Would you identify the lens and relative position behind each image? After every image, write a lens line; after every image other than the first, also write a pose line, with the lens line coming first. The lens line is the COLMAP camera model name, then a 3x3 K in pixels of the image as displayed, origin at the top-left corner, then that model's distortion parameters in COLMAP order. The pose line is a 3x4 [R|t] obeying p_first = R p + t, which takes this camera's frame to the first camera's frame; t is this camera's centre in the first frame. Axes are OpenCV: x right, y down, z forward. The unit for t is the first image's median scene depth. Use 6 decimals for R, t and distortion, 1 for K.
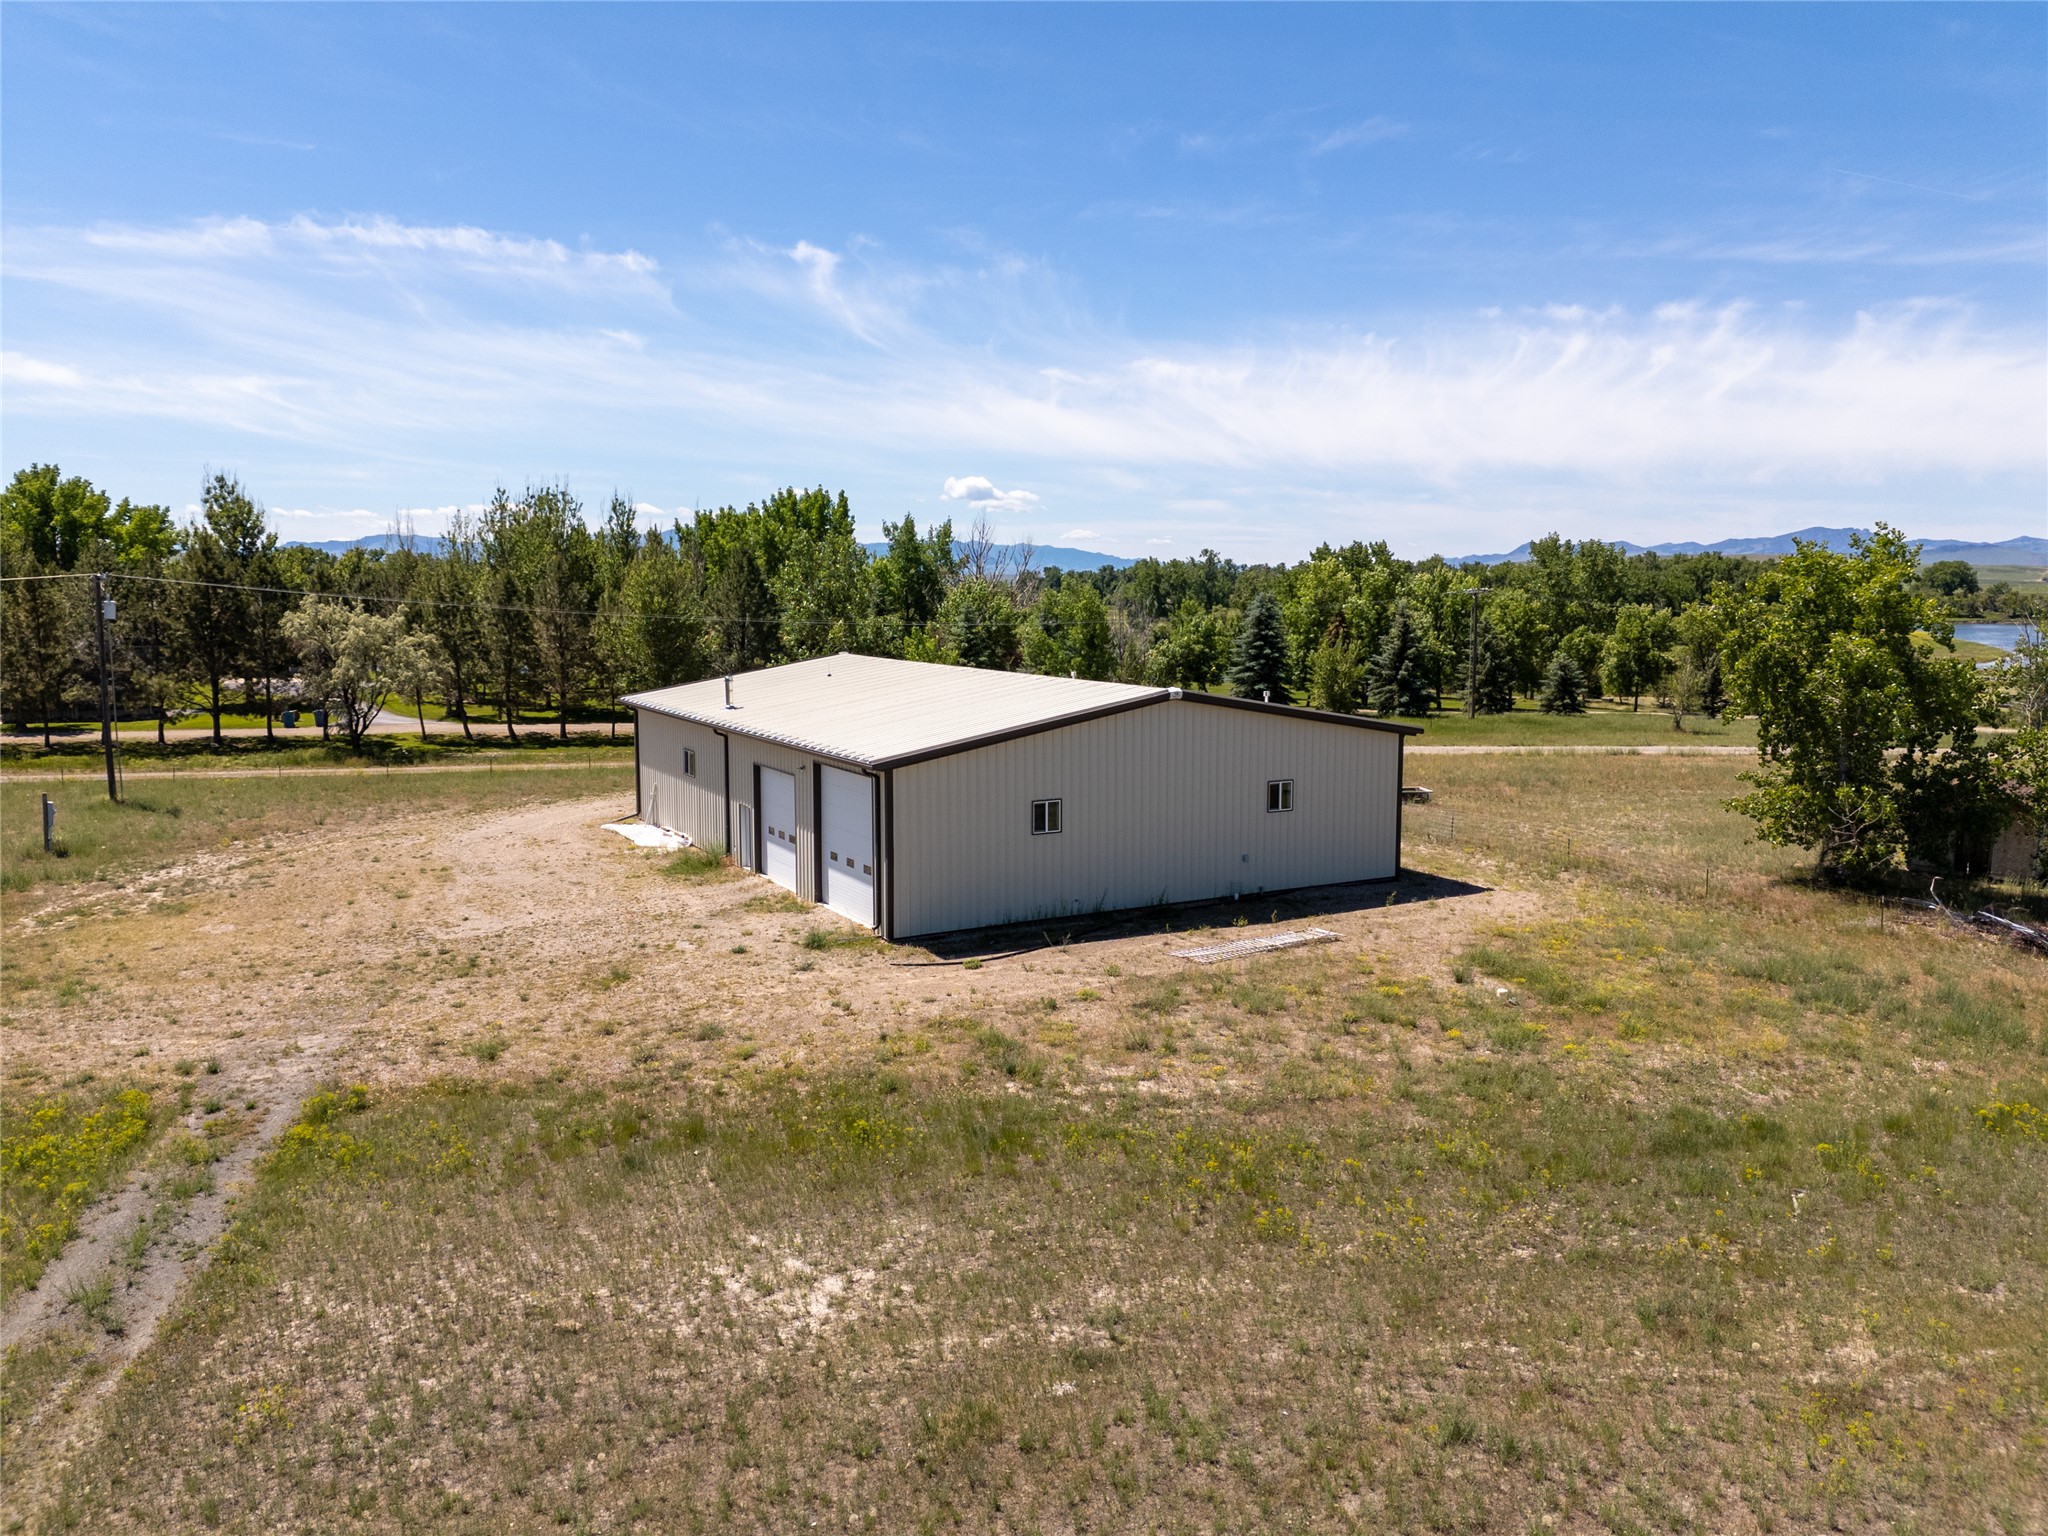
lens RADIAL K [[1507.5, 0, 1017.3], [0, 1507.5, 728.9], [0, 0, 1]] dist [0.061175, -0.070569]
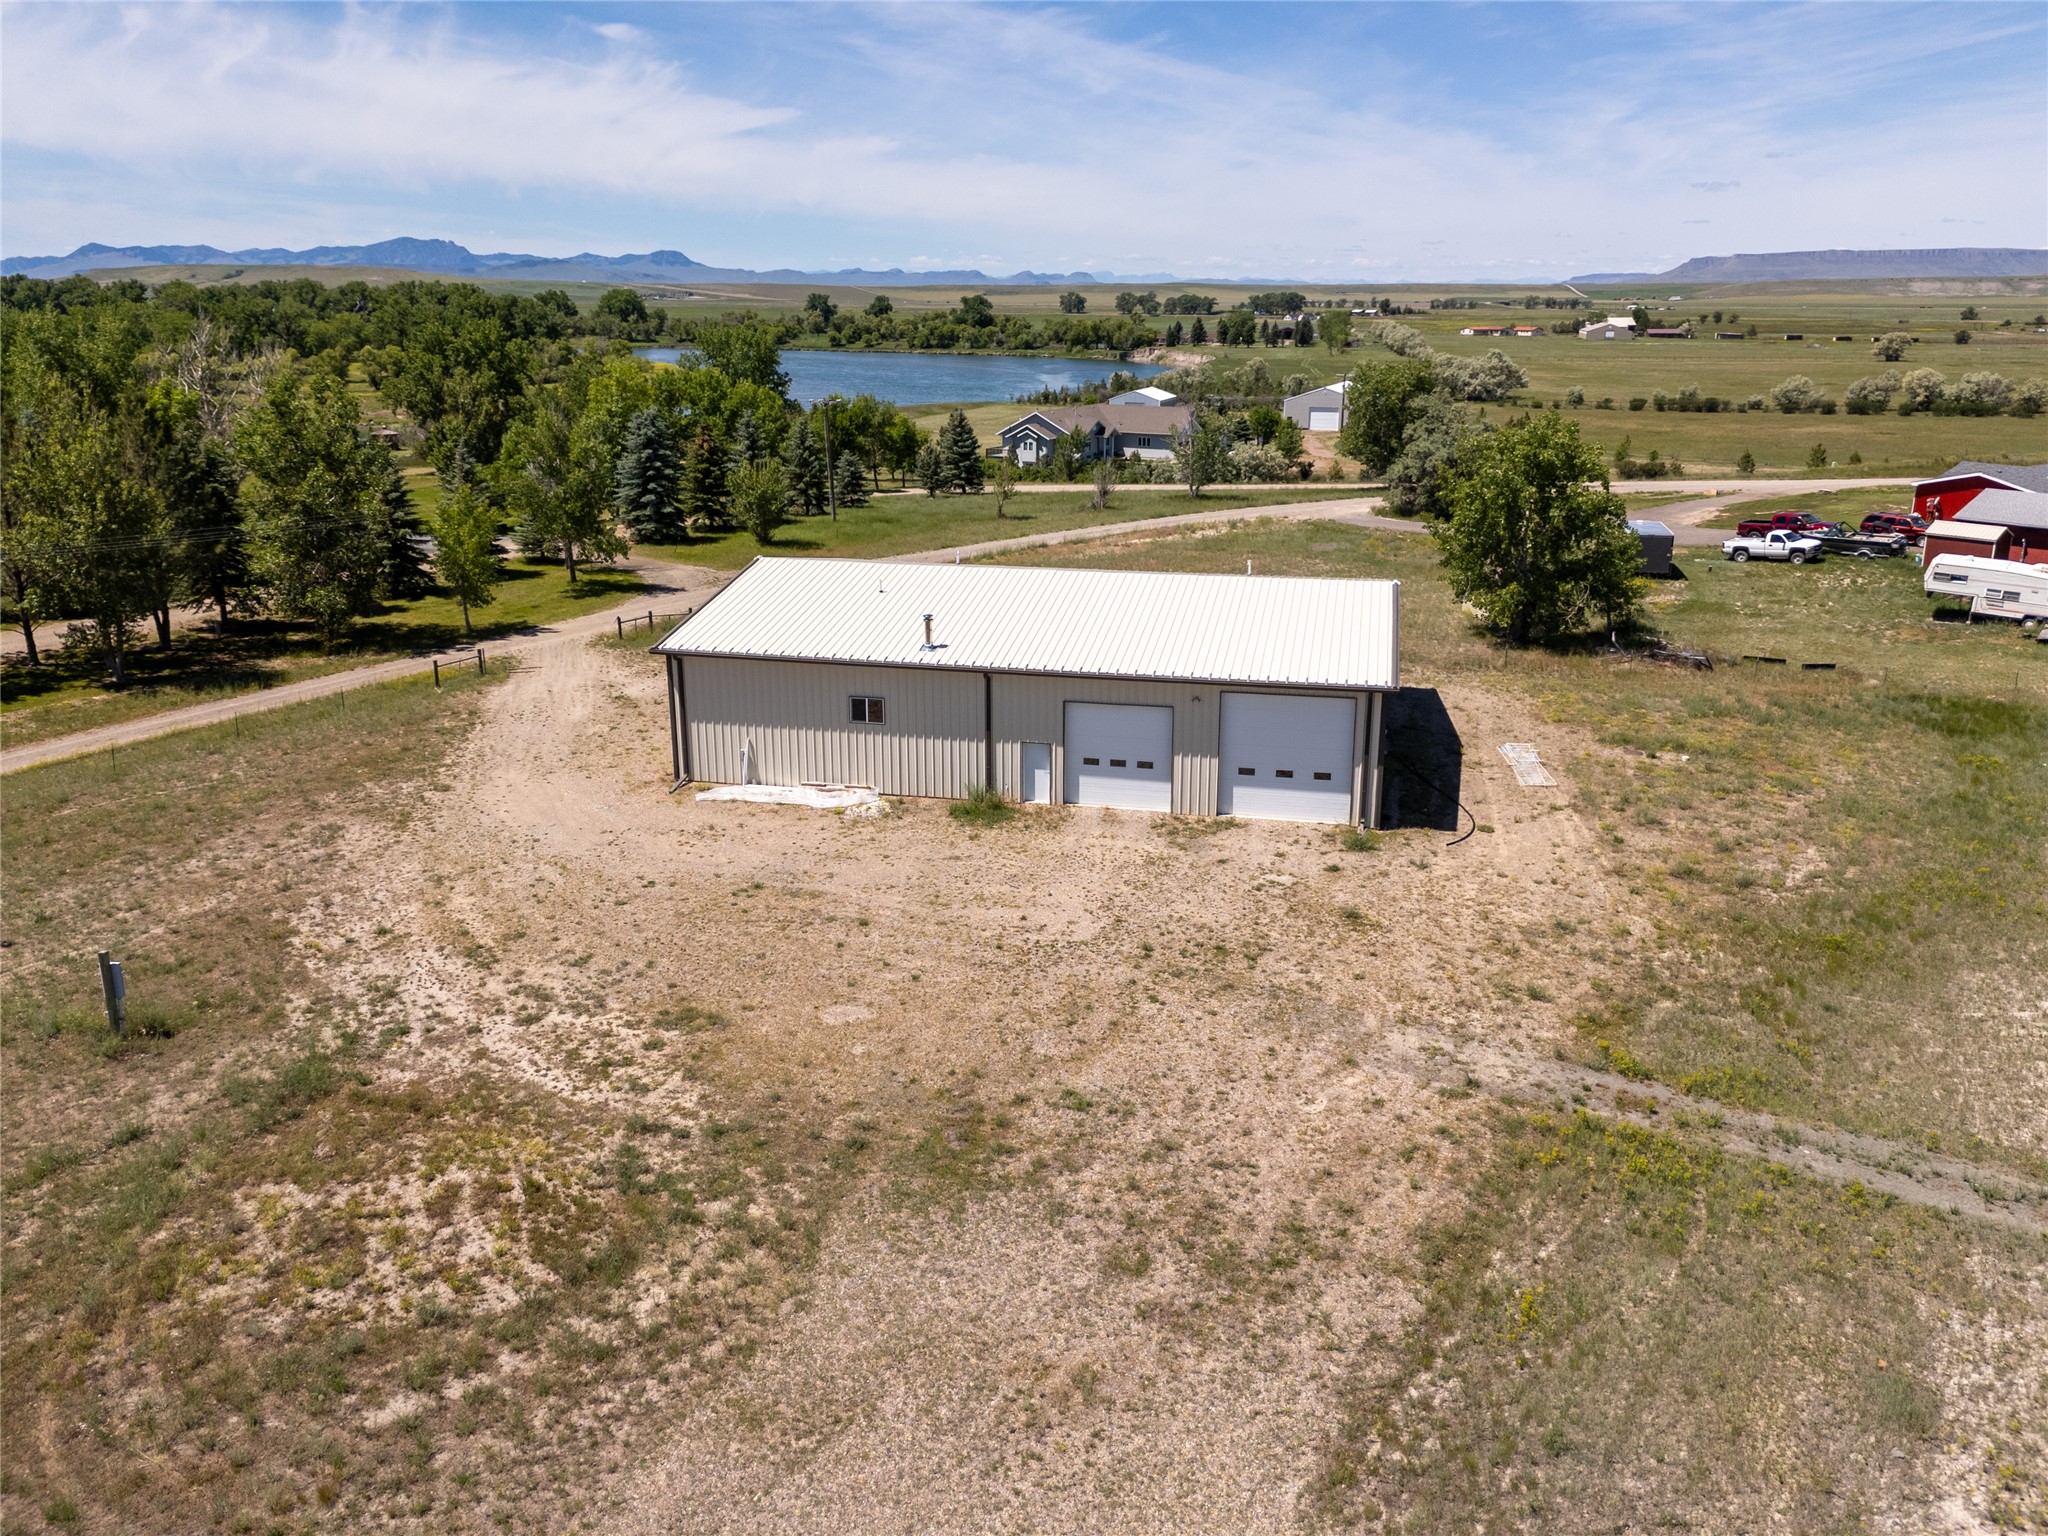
lens RADIAL K [[1520.2, 0, 1023.2], [0, 1520.2, 789.4], [0, 0, 1]] dist [0.072705, -0.071141]
pose [[0.658715, -0.229697, 0.716474, -1.125189], [0.070703, 0.966943, 0.244993, -0.204864], [-0.749064, -0.110724, 0.653180, 0.423714]]
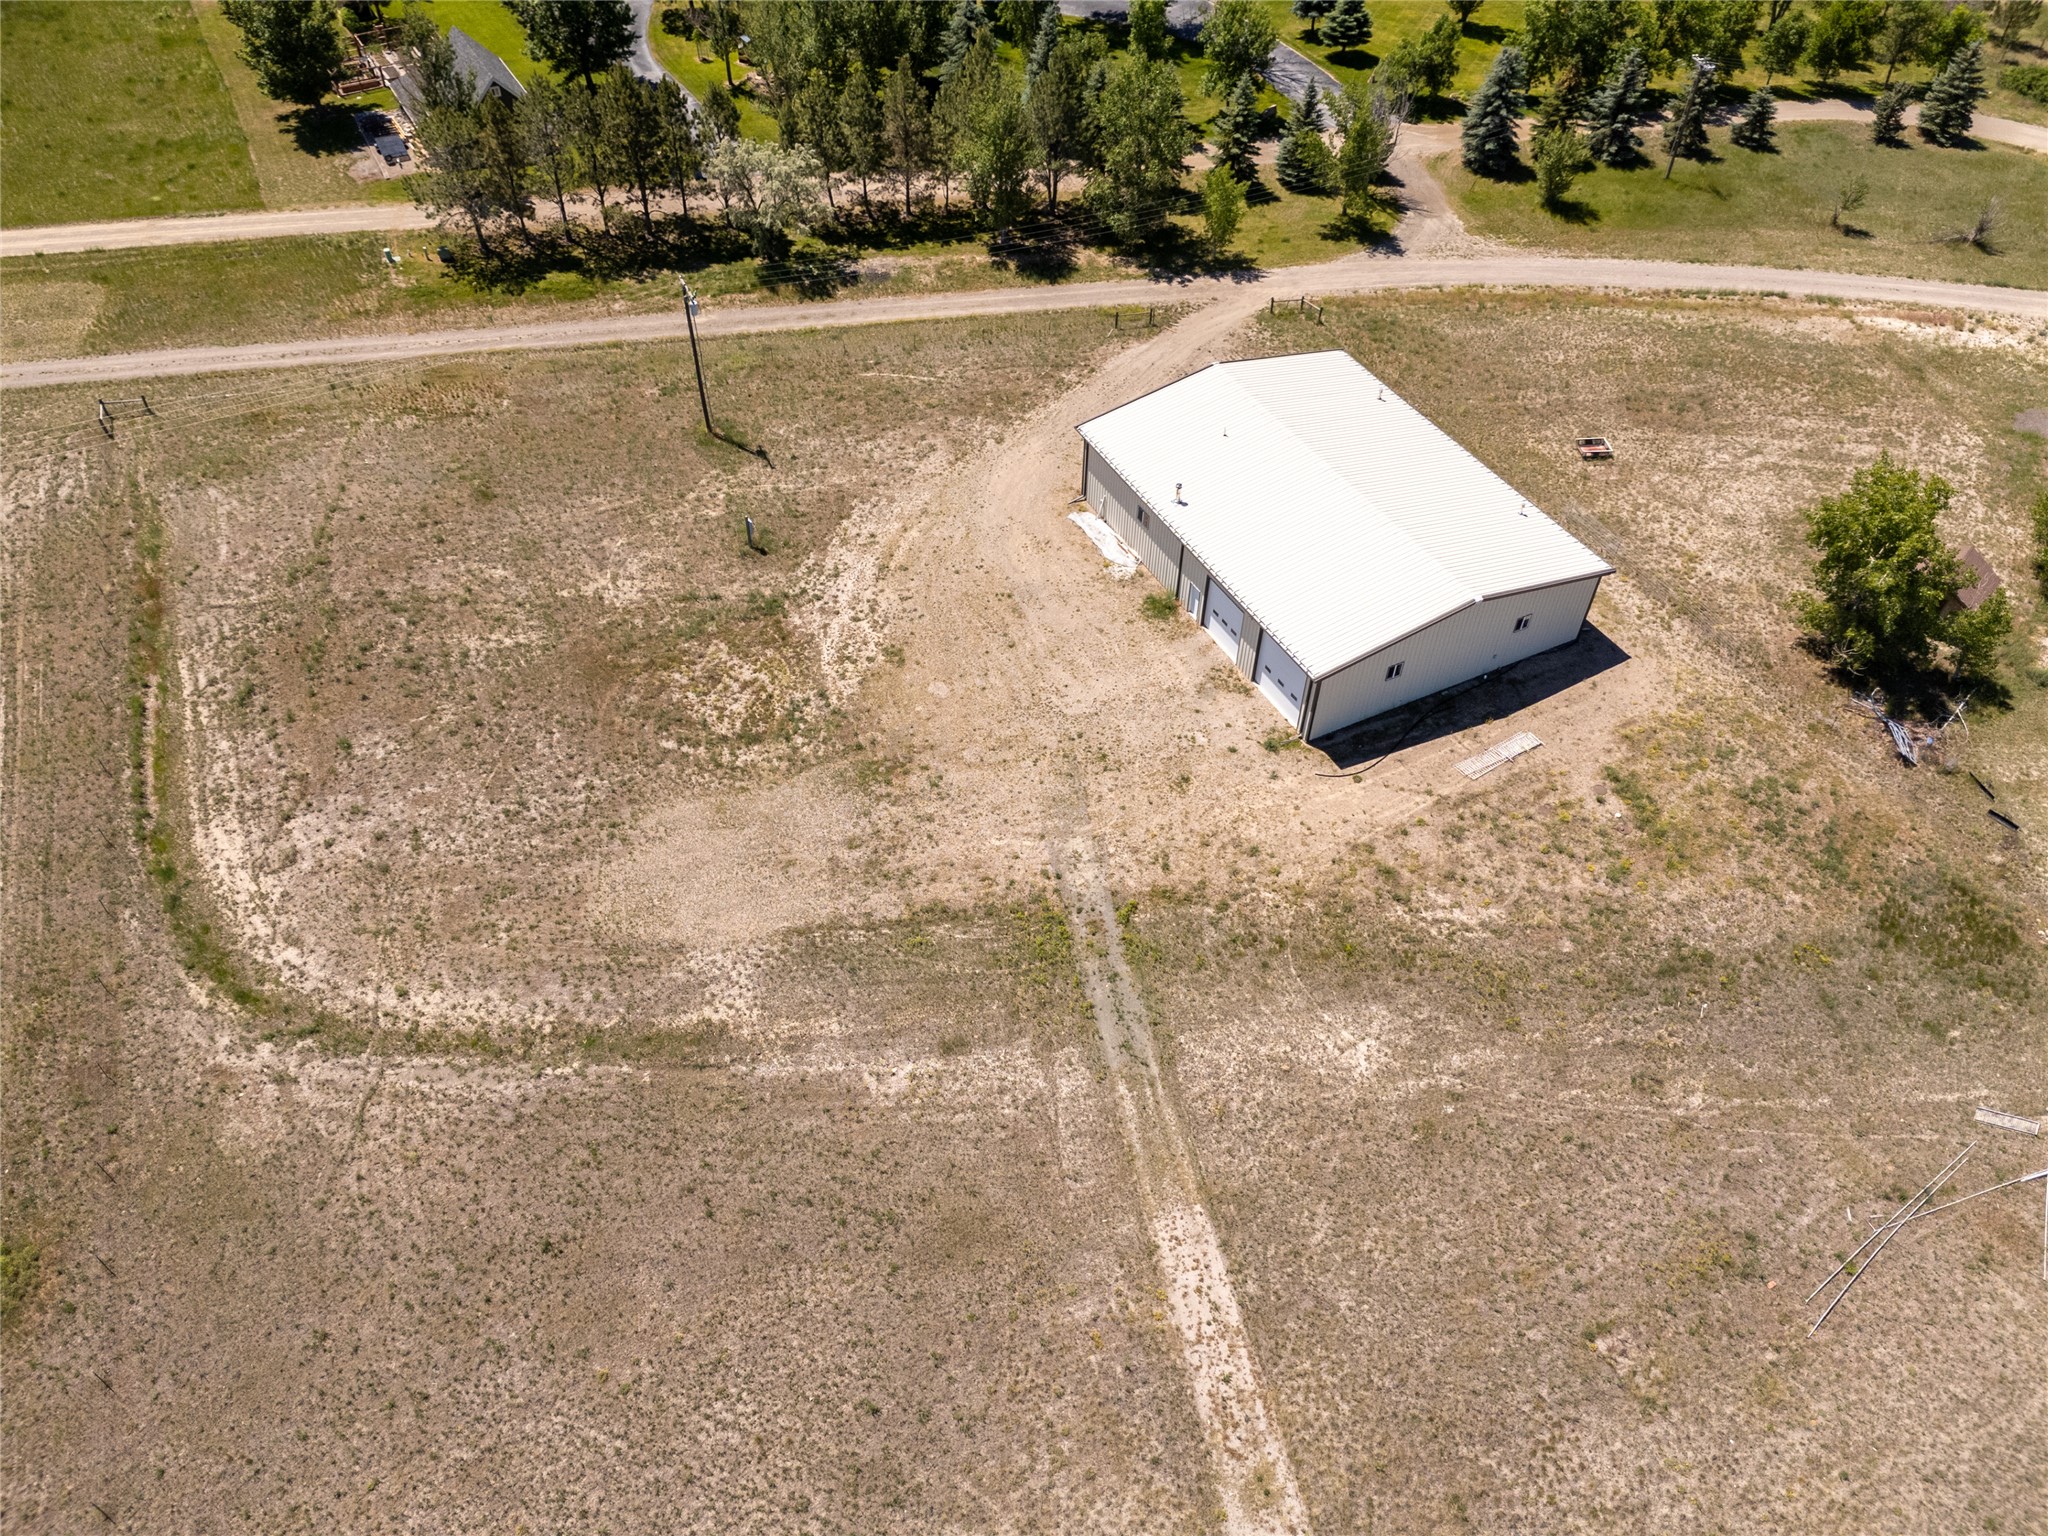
lens RADIAL K [[1491.8, 0, 1024.0], [0, 1491.8, 768.0], [0, 0, 1]] dist [0.191779, -0.419345]
pose [[0.999395, 0.033627, -0.008844, -0.434274], [-0.019416, 0.750730, 0.660324, -1.116123], [0.028844, -0.659753, 0.750929, -0.500823]]
